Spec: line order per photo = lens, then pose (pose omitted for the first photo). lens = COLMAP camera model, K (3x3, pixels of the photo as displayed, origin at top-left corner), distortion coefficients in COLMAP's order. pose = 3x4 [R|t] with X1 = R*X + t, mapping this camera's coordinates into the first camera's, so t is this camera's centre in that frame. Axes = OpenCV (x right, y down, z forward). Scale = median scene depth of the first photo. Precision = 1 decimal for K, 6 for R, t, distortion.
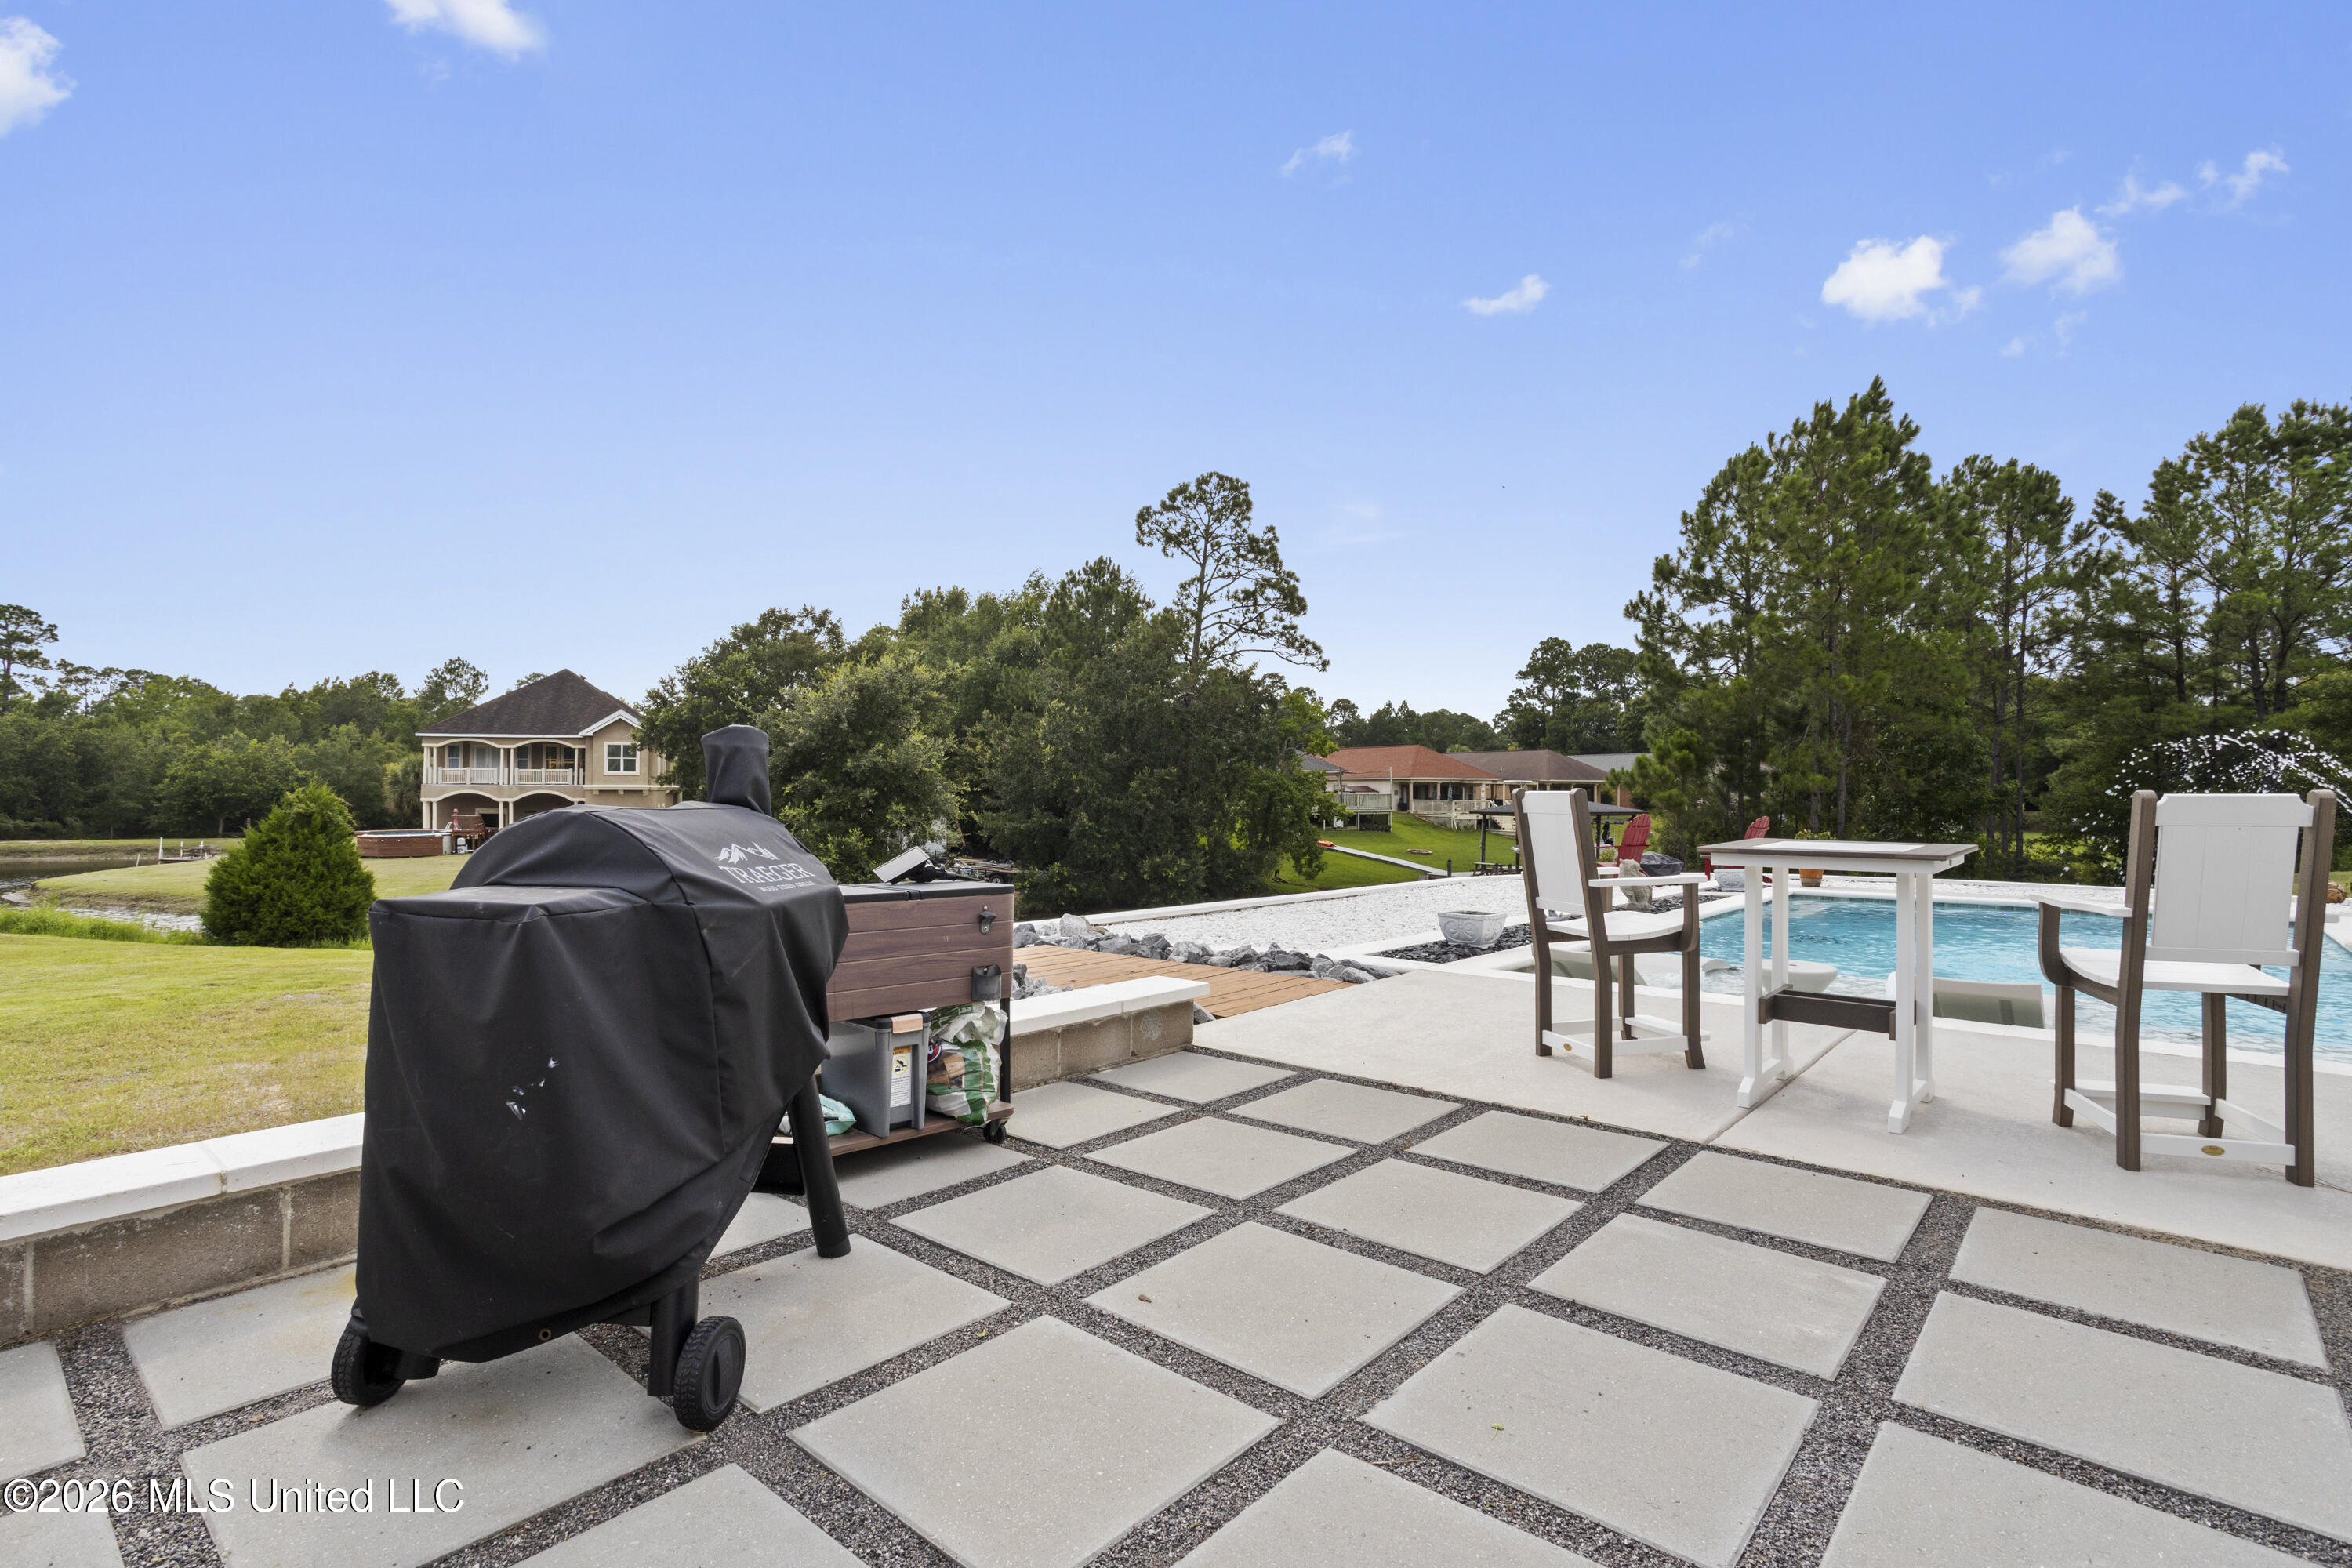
lens RADIAL K [[1142.0, 0, 1172.6], [0, 1142.0, 792.8], [0, 0, 1]] dist [-0.026668, 0.010973]
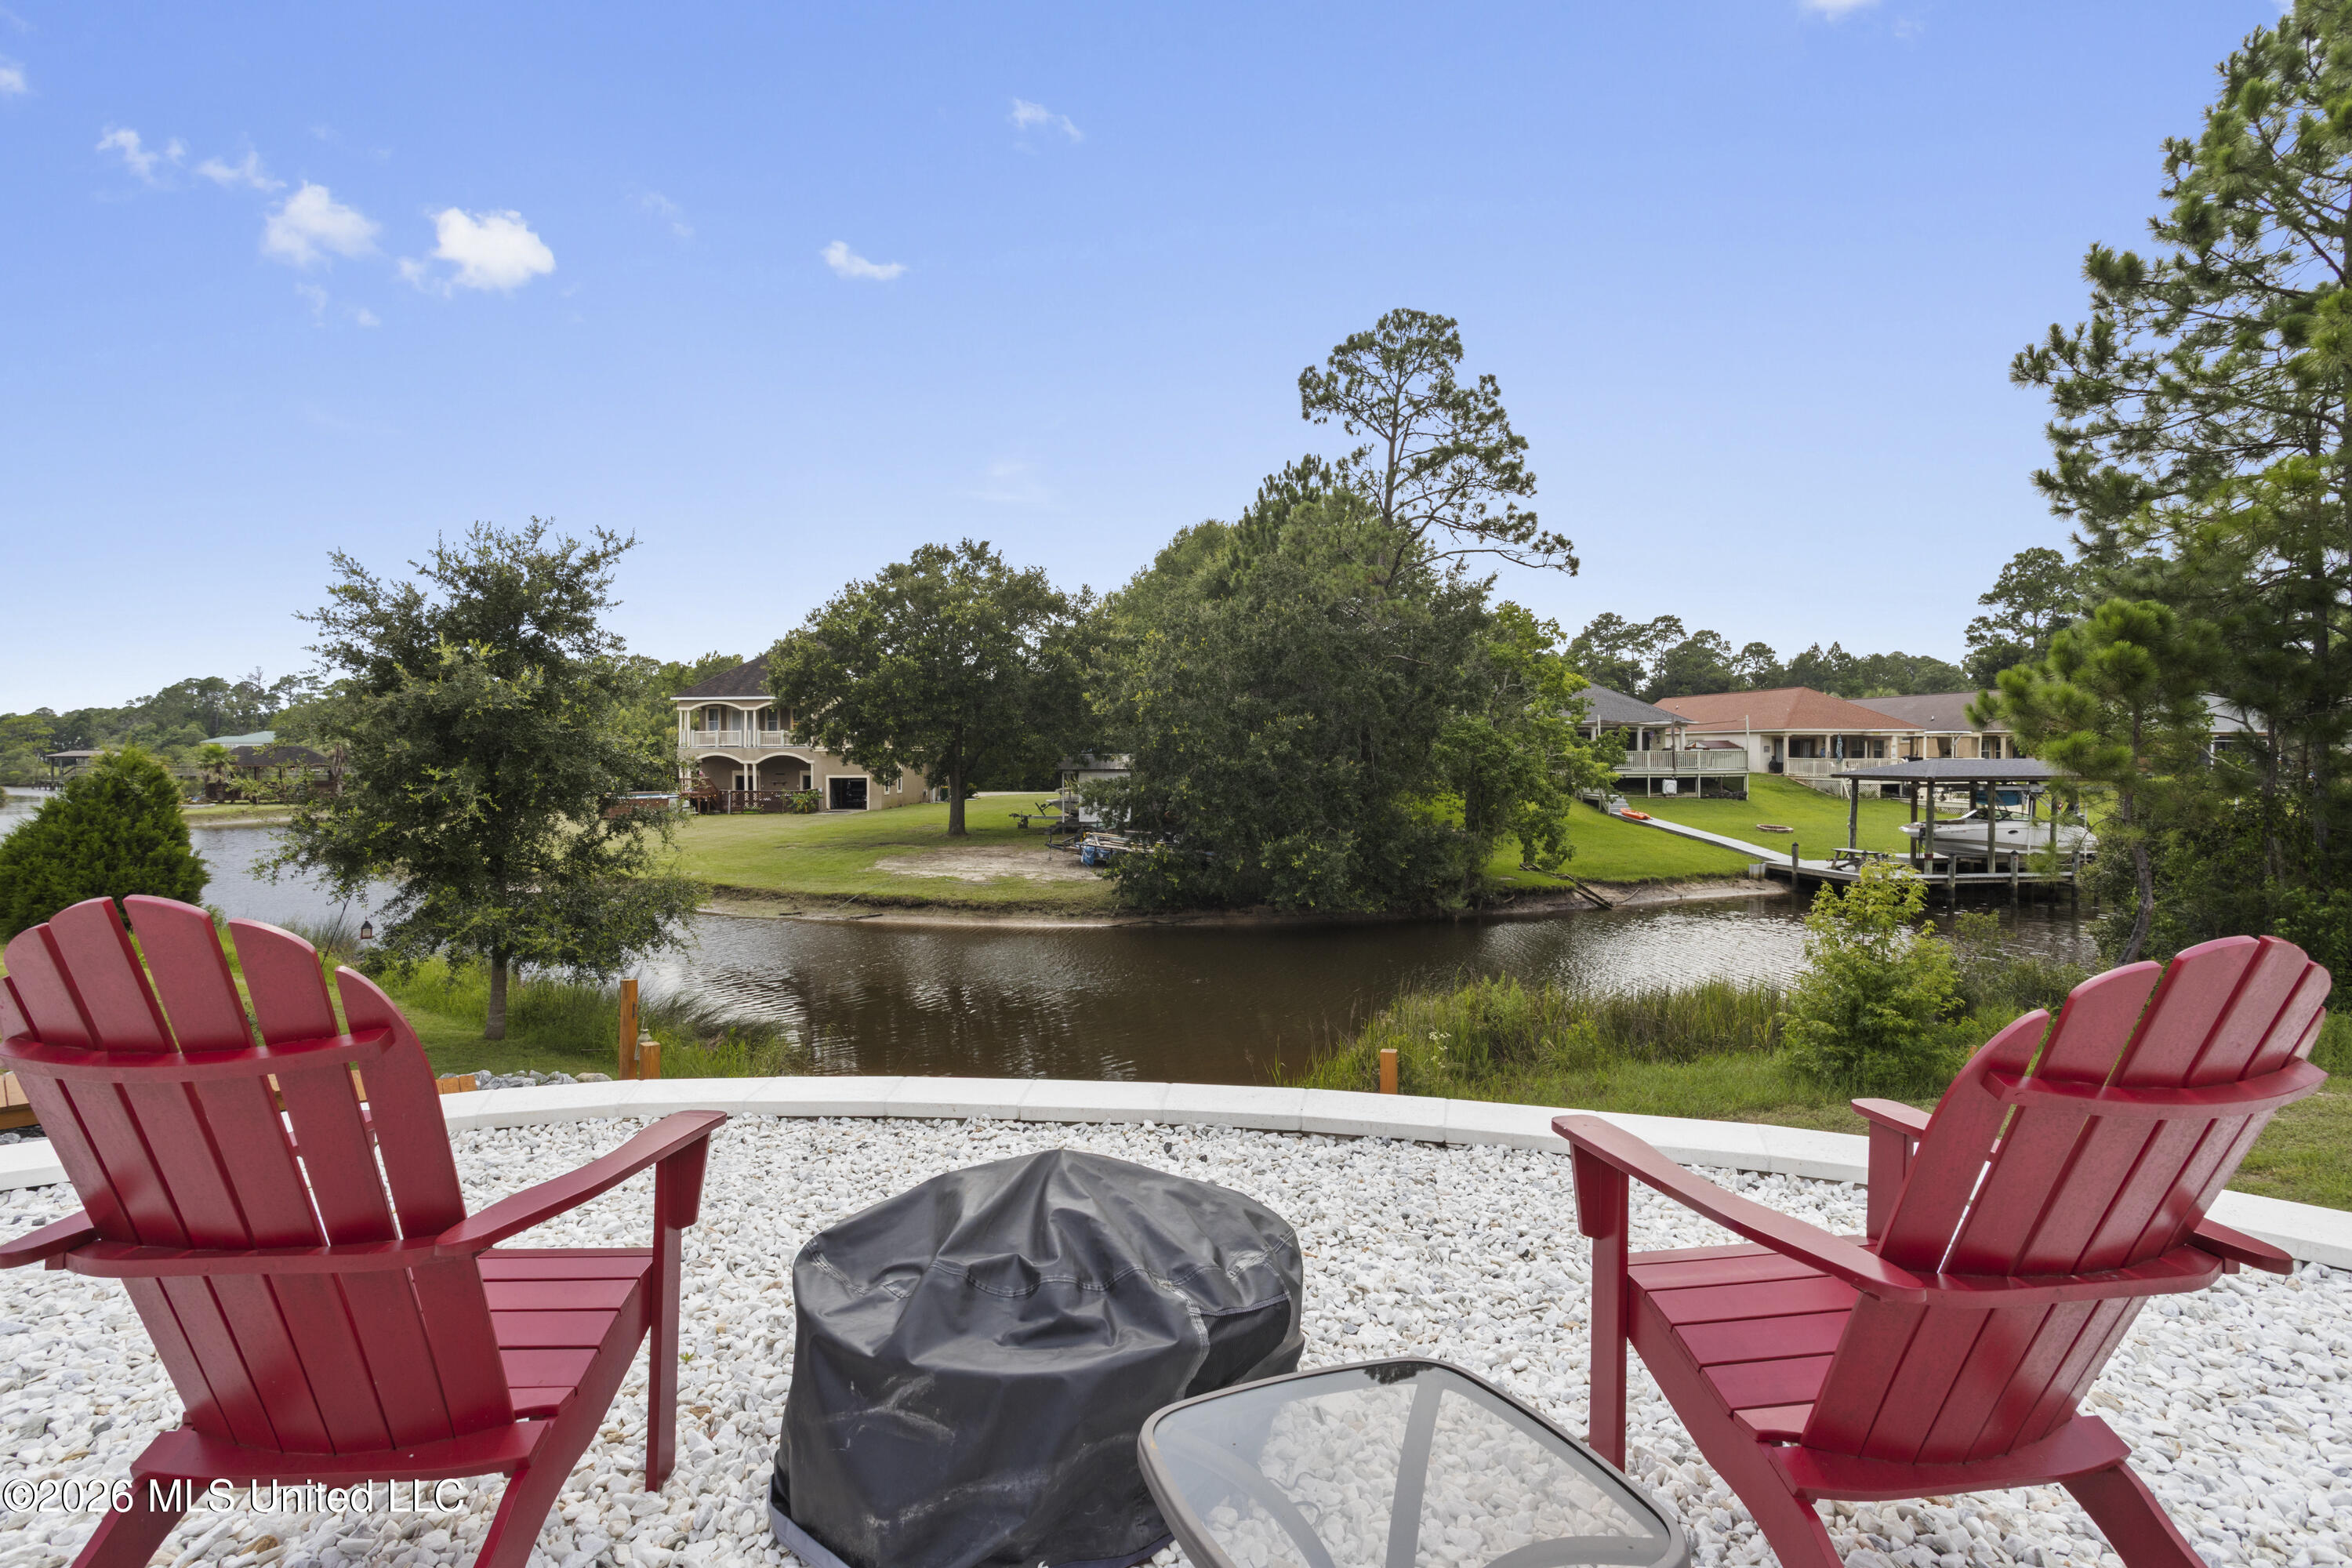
lens RADIAL K [[1118.7, 0, 1186.0], [0, 1118.7, 777.2], [0, 0, 1]] dist [-0.017164, 0.010850]
pose [[0.940448, 0.001269, -0.339936, 0.140304], [0.005880, 0.999783, 0.020001, 0.002869], [0.339888, -0.020809, 0.940236, 0.263903]]
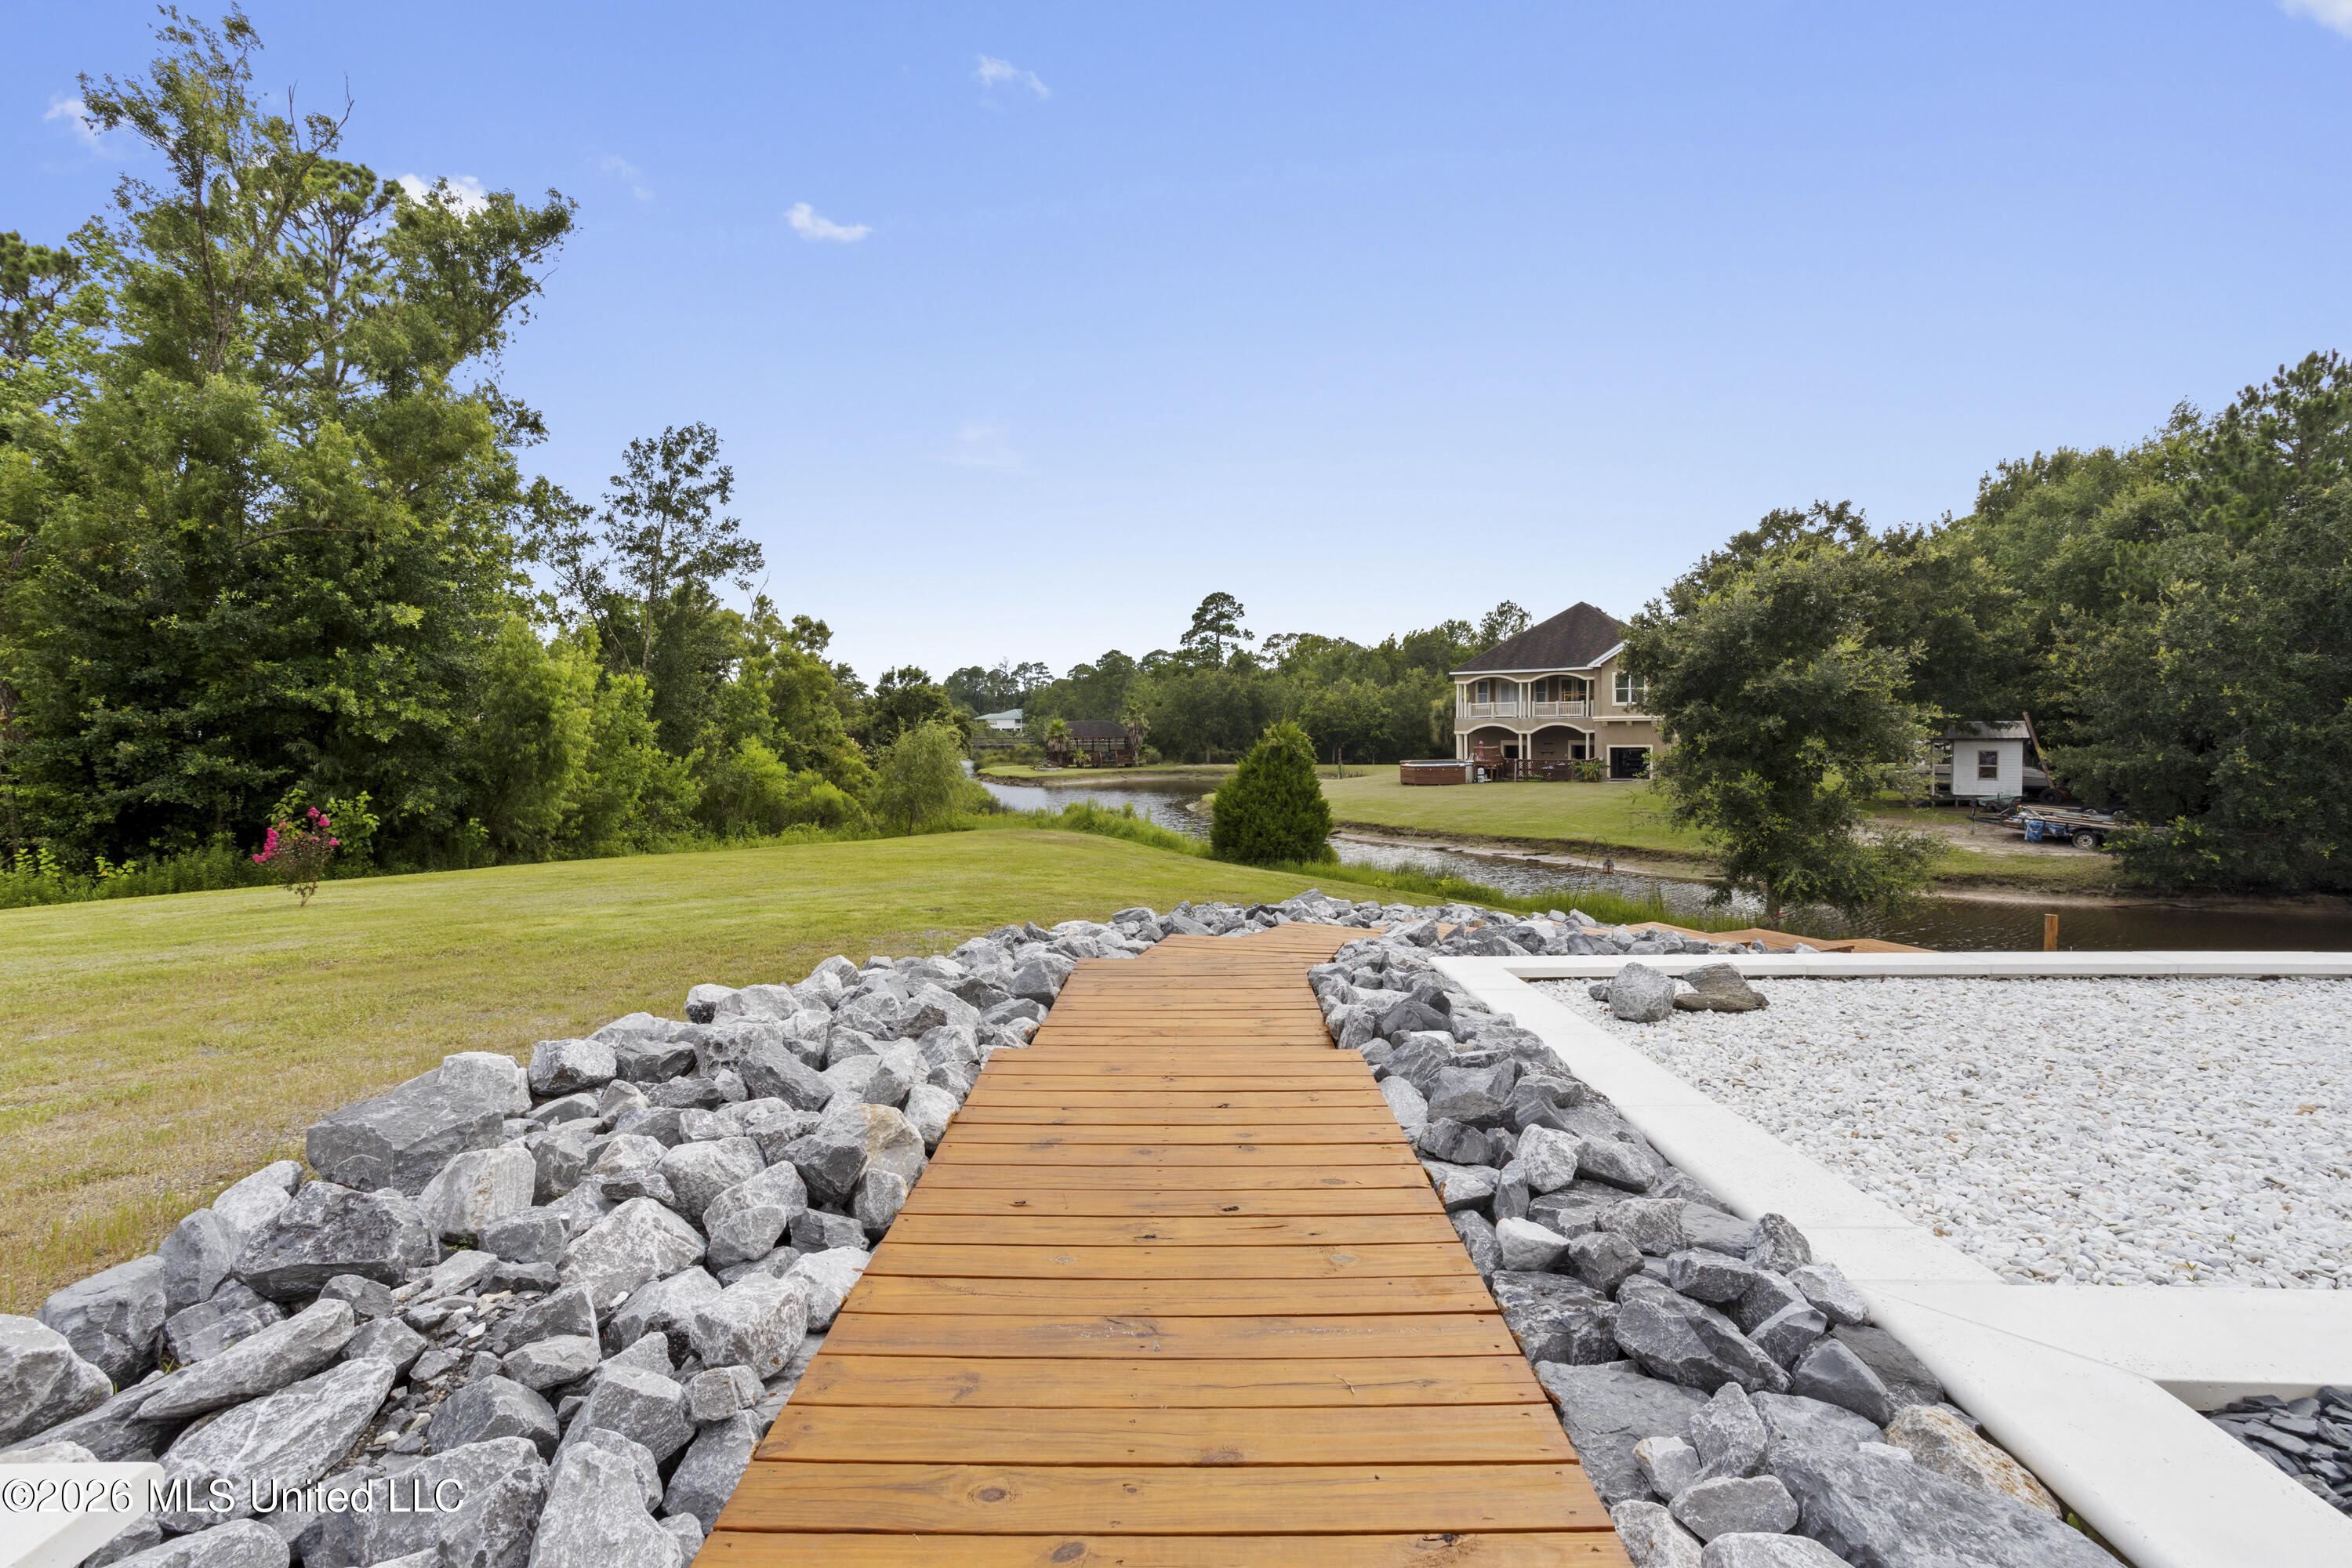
lens RADIAL K [[1142.0, 0, 1168.1], [0, 1142.0, 768.4], [0, 0, 1]] dist [-0.026668, 0.010973]
pose [[0.633054, 0.017670, -0.773906, 0.029053], [0.013450, 0.999337, 0.033820, -0.000202], [0.773990, -0.031819, 0.632397, 0.092396]]
